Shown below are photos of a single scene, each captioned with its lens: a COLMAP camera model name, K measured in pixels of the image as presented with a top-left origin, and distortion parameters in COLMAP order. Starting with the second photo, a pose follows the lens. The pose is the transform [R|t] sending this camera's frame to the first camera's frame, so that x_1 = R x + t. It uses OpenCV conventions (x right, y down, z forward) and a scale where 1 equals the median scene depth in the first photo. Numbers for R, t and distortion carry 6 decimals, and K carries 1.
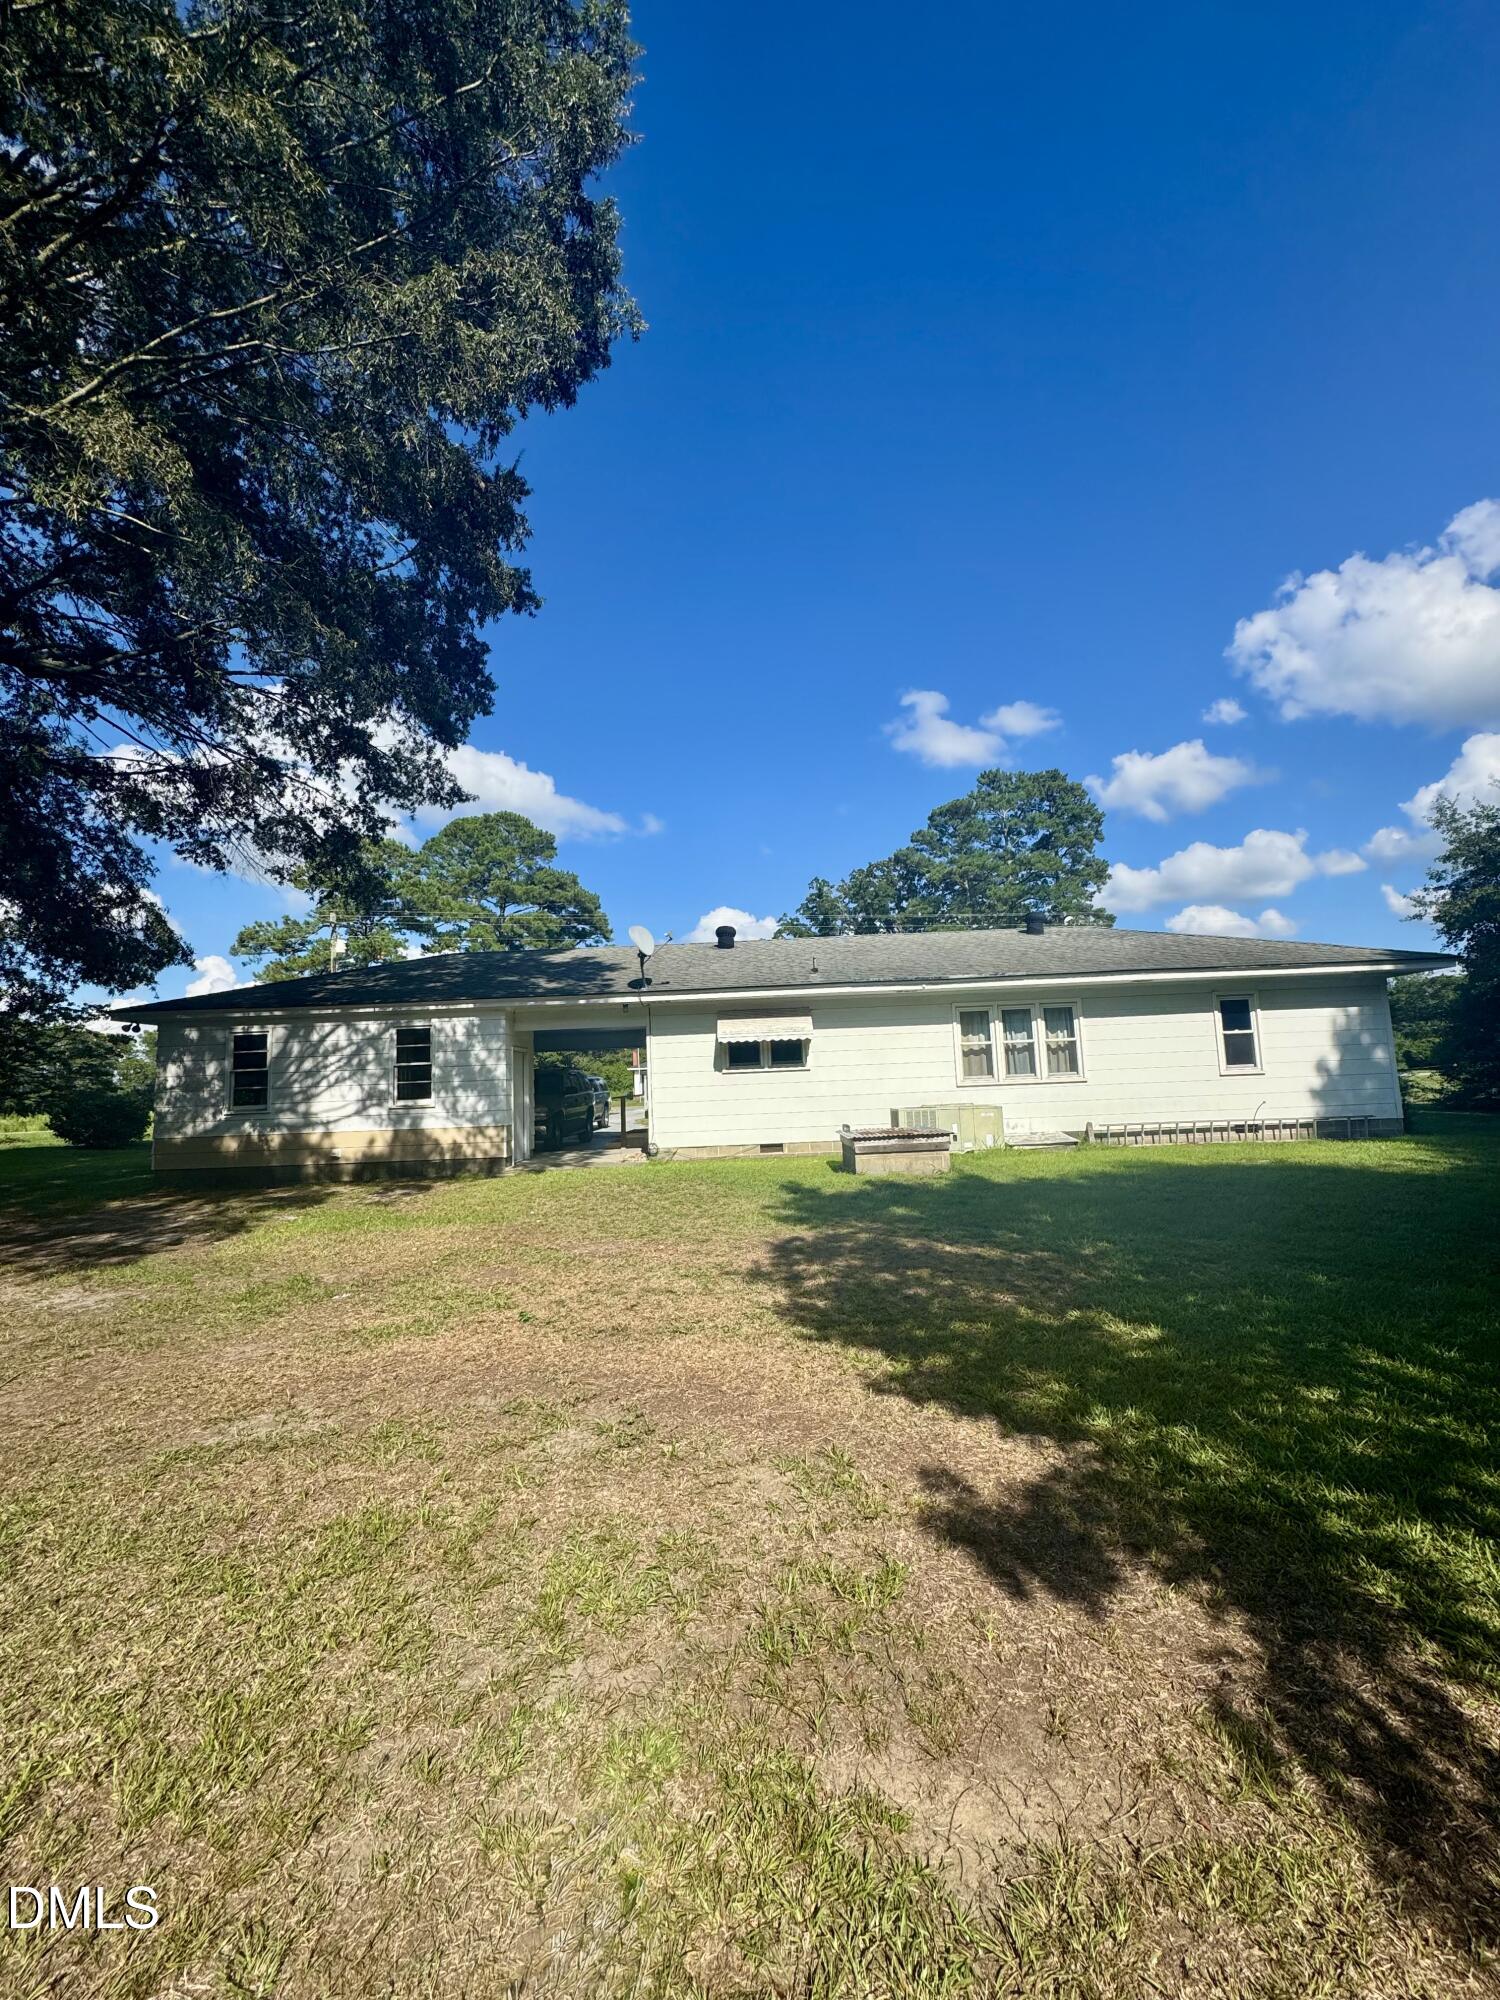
lens RADIAL K [[799.9, 0, 750.0], [0, 799.9, 1000.0], [0, 0, 1]] dist [-0.002331, -0.000091]
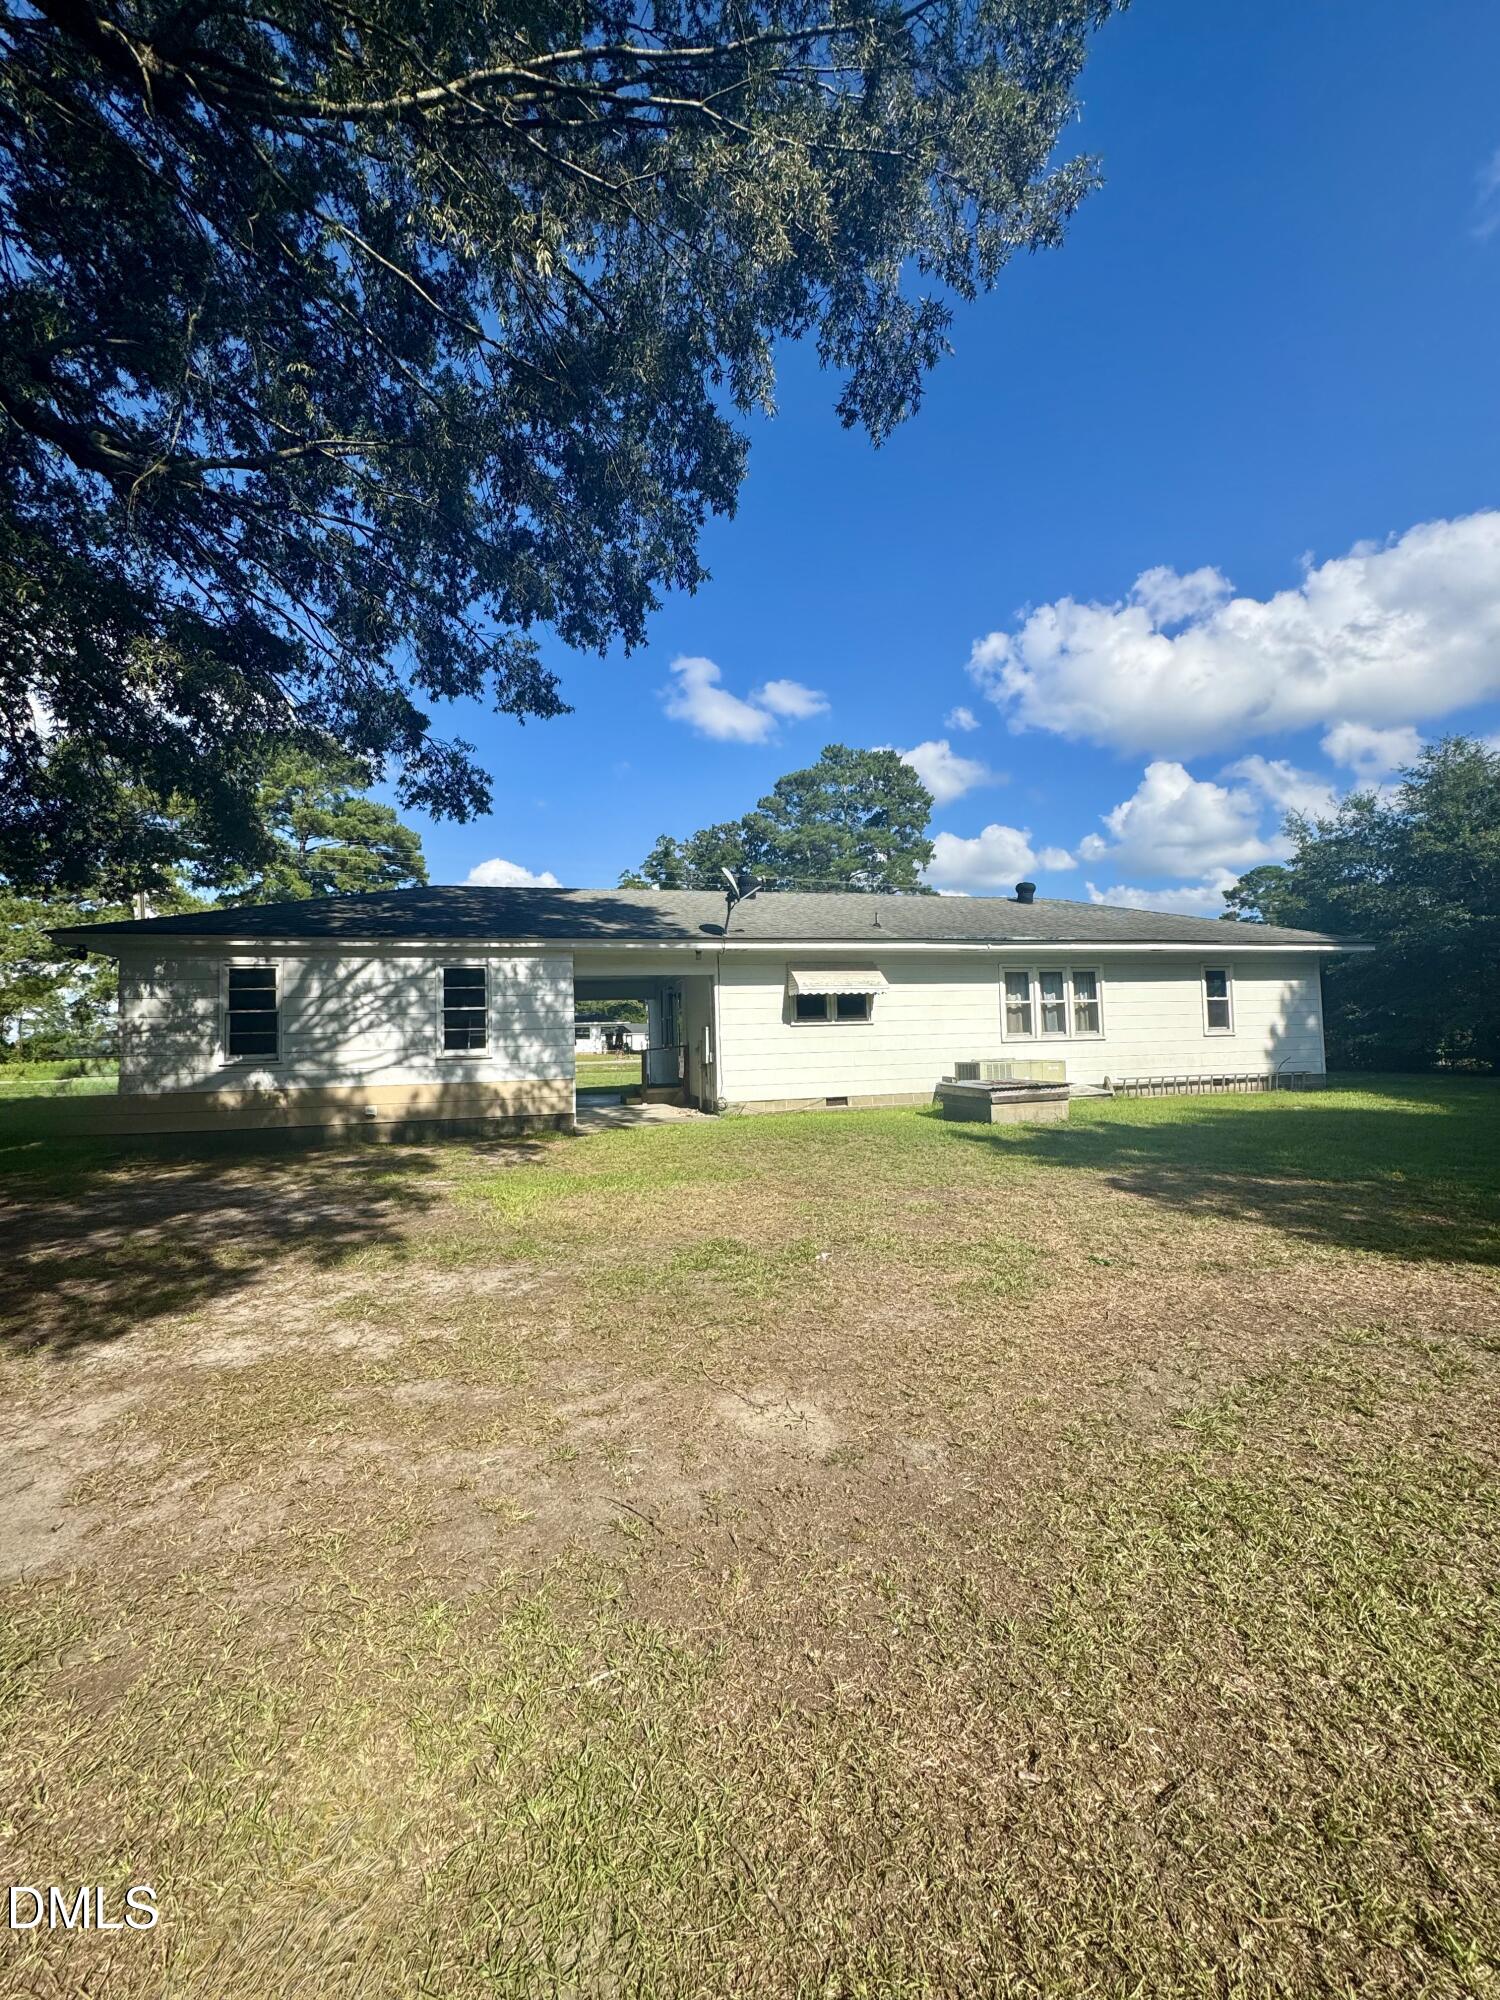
lens RADIAL K [[791.8, 0, 750.0], [0, 791.8, 1000.0], [0, 0, 1]] dist [-0.001900, -0.000017]
pose [[0.963008, 0.028039, 0.268012, -0.352369], [-0.041173, 0.998204, 0.043512, 0.020622], [-0.266310, -0.052937, 0.962433, 0.081874]]
